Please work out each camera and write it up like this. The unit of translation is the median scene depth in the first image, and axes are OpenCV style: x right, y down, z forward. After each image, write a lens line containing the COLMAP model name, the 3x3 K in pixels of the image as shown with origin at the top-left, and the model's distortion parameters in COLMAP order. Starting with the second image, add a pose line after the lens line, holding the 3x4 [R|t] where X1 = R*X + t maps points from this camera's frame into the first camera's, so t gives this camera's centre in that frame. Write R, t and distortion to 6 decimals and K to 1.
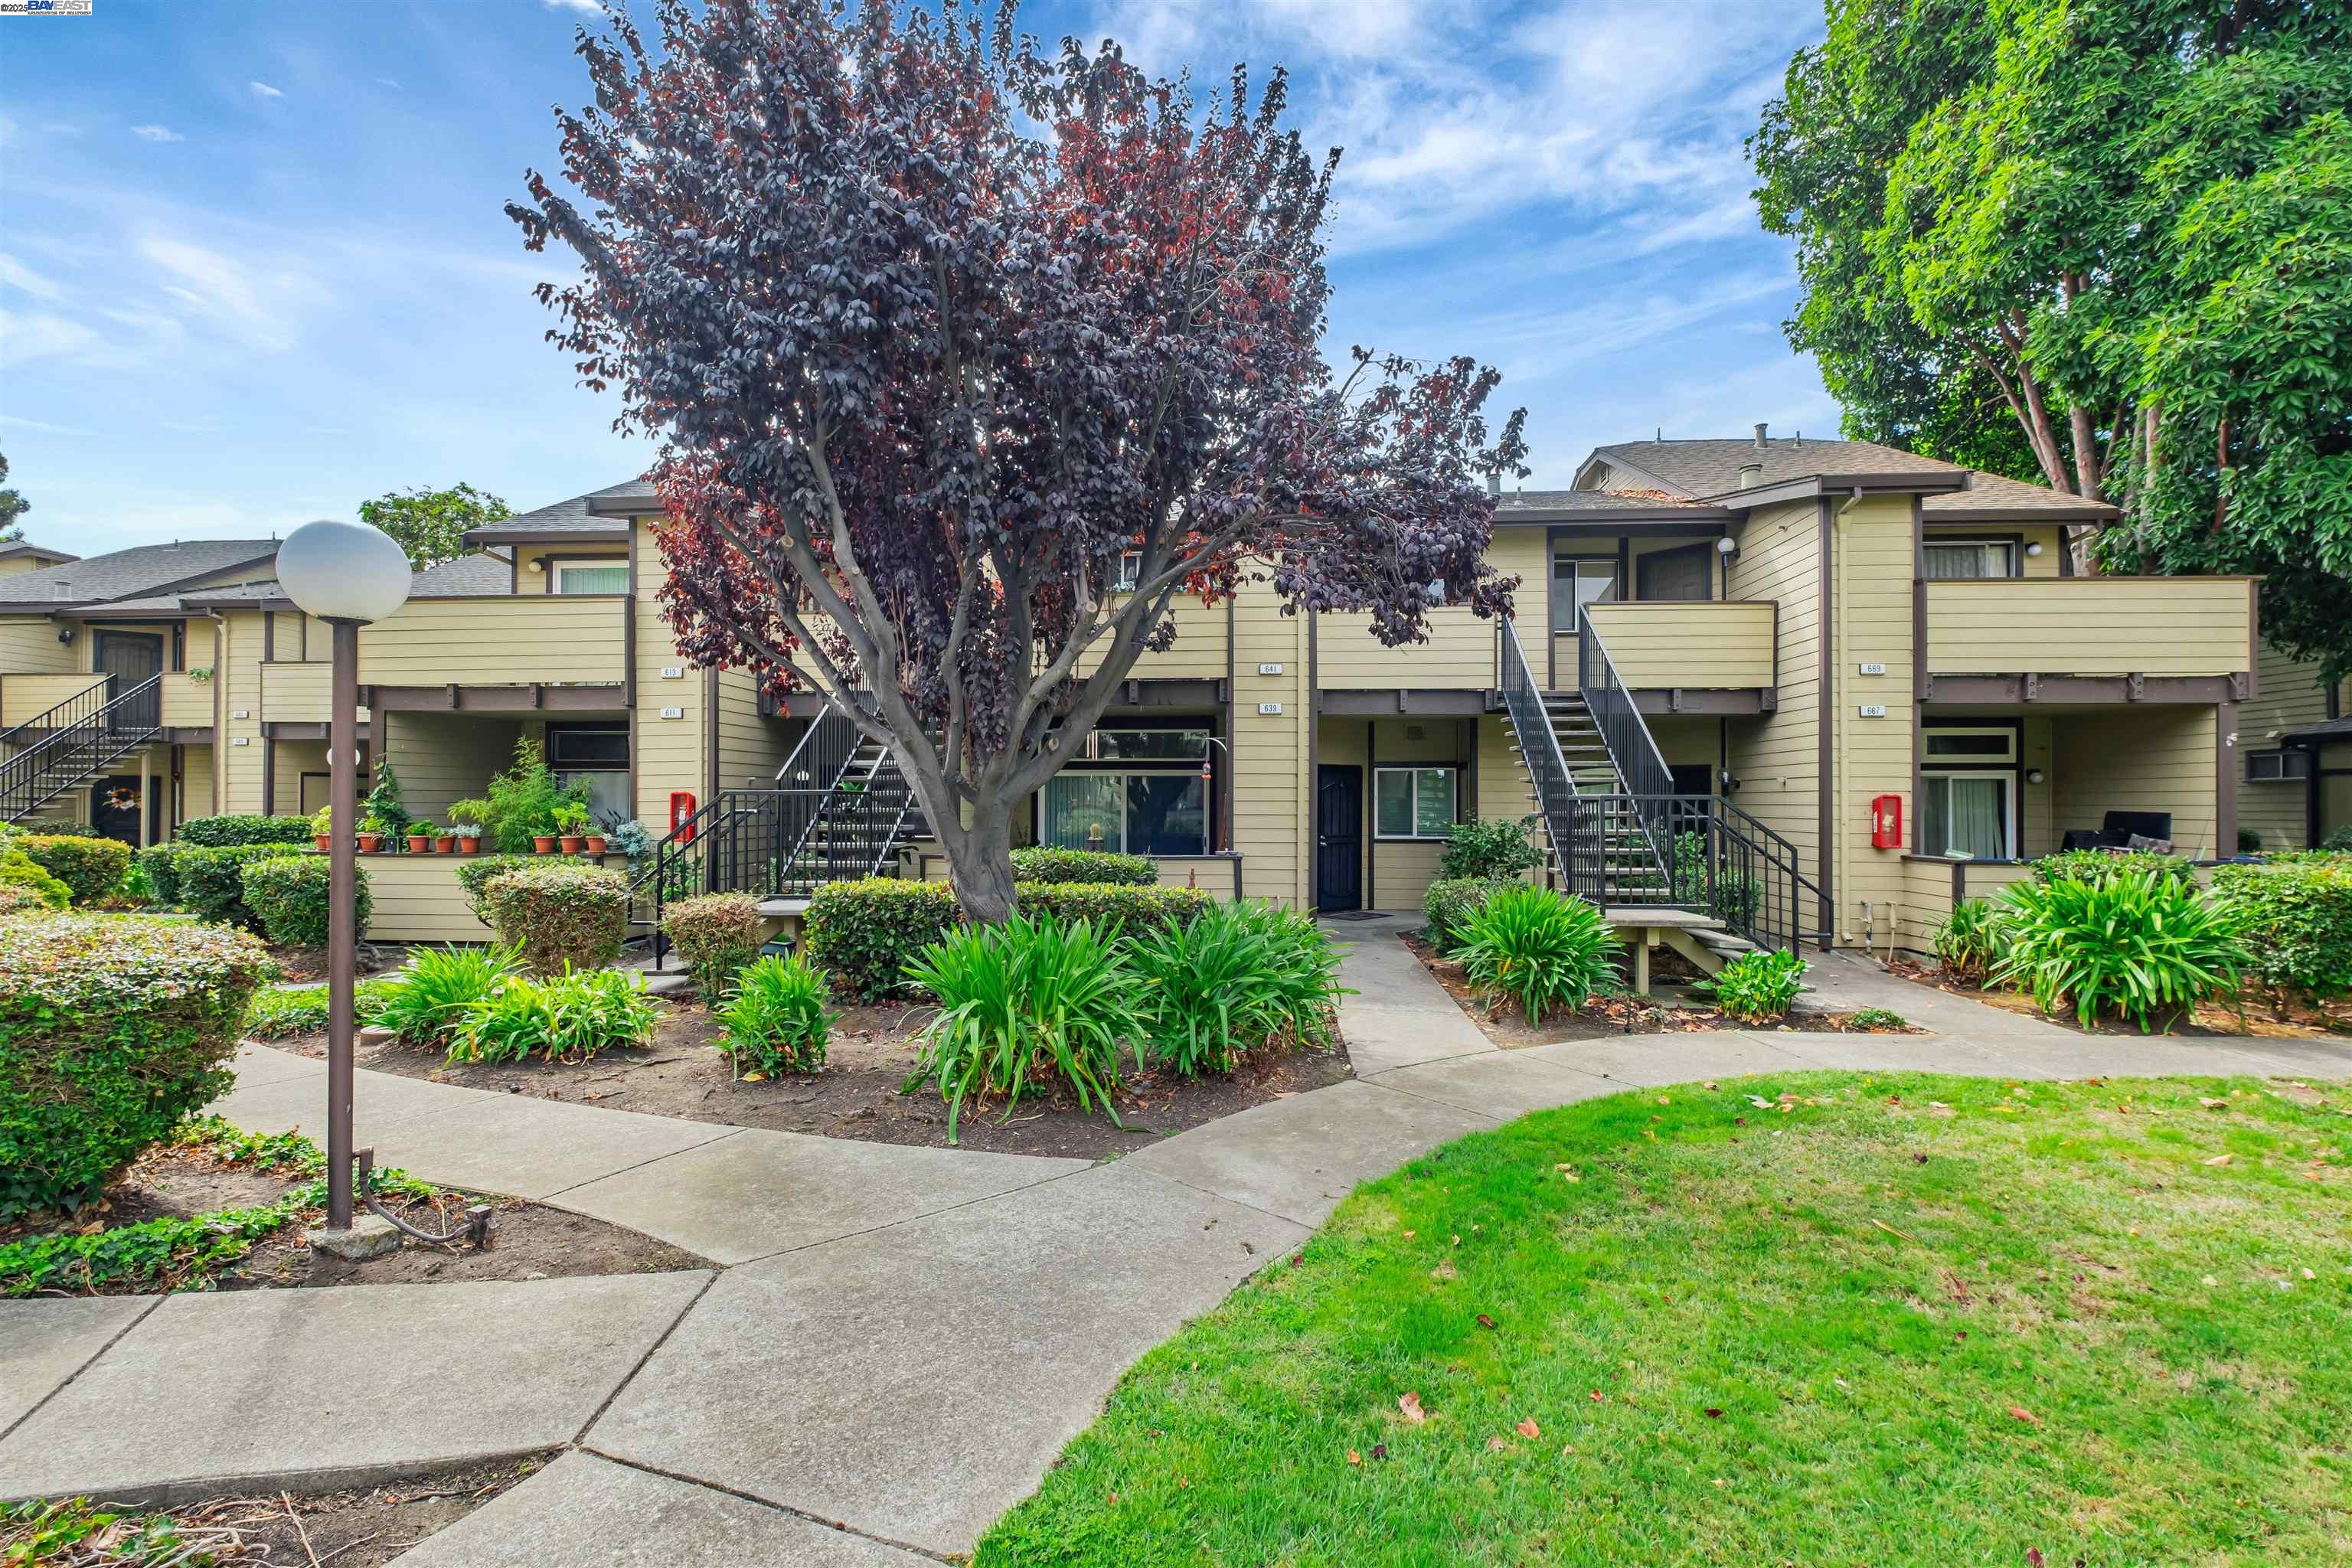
lens RADIAL K [[1030.4, 0, 1186.6], [0, 1030.4, 807.8], [0, 0, 1]] dist [-0.001727, -0.002008]
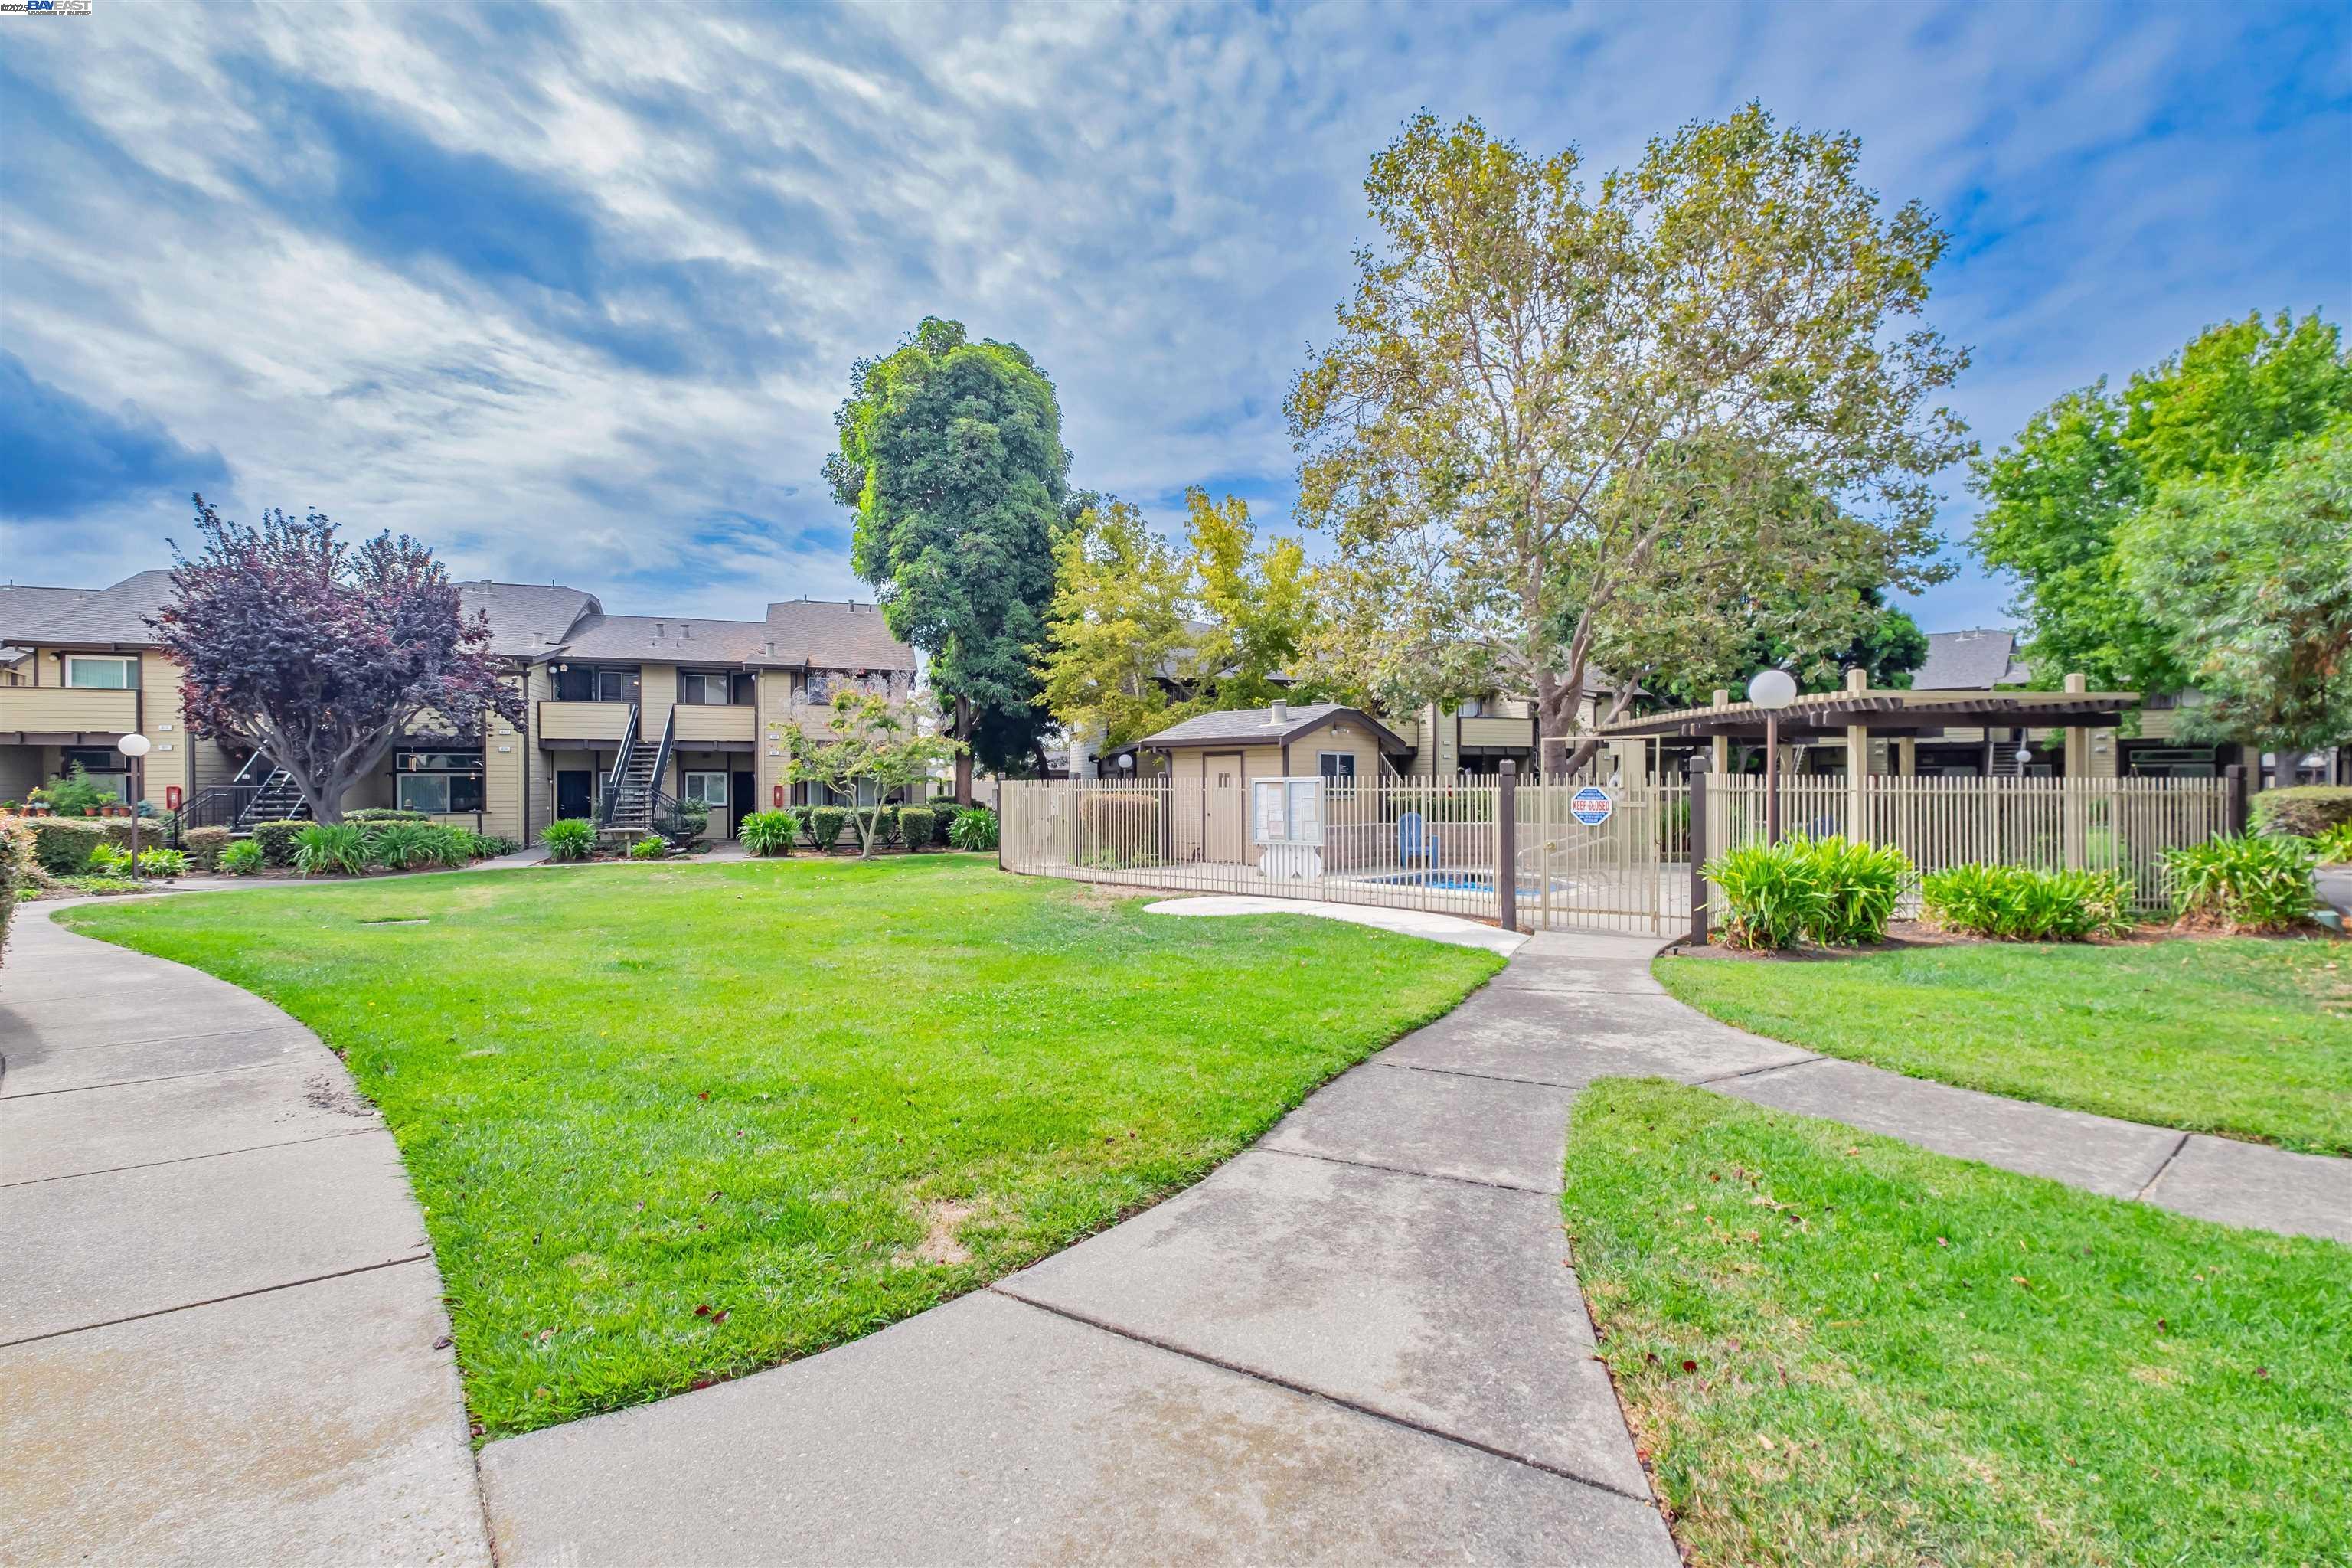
lens RADIAL K [[1030.4, 0, 1189.2], [0, 1030.4, 794.6], [0, 0, 1]] dist [-0.001727, -0.002008]
pose [[0.921670, -0.006781, 0.387914, 0.622230], [0.004329, 0.999965, 0.007196, -0.004331], [-0.387950, -0.004953, 0.921667, -1.781403]]
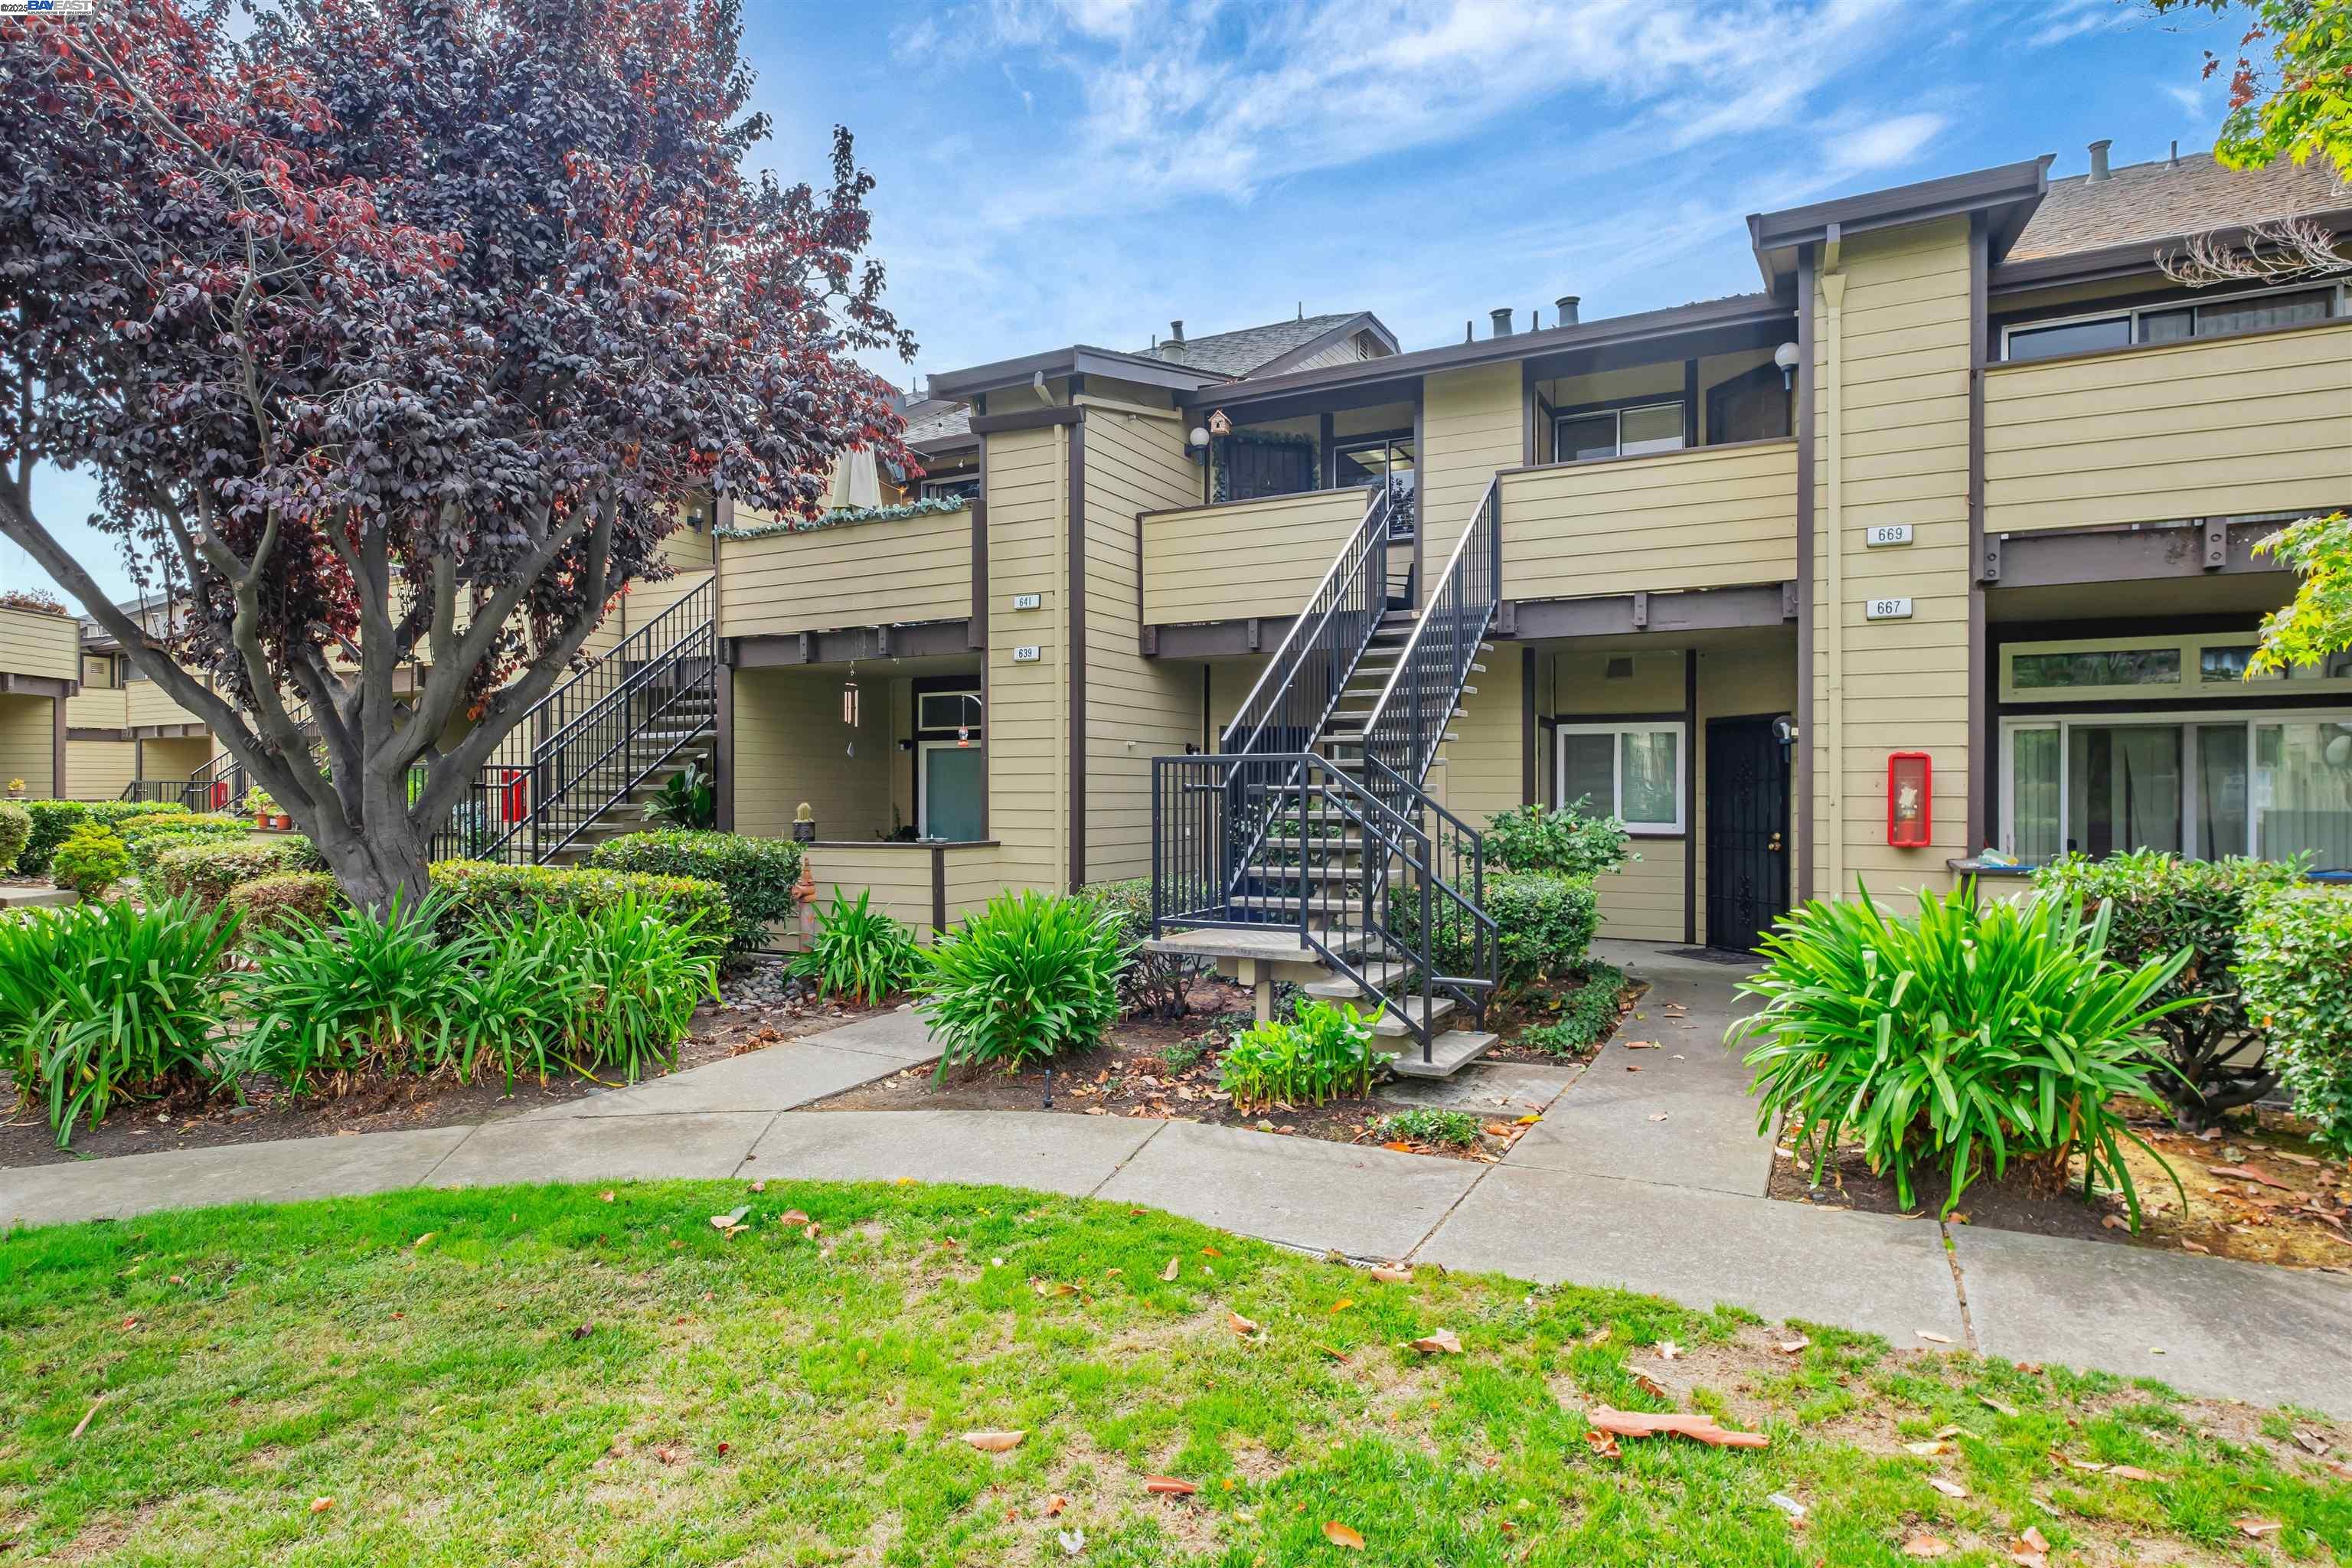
lens RADIAL K [[1254.8, 0, 1194.1], [0, 1254.8, 782.6], [0, 0, 1]] dist [-0.022387, -0.000429]
pose [[0.916017, -0.006897, -0.401080, 0.588499], [0.002121, 0.999921, -0.012350, 0.011315], [0.401134, 0.010462, 0.915960, 0.208219]]
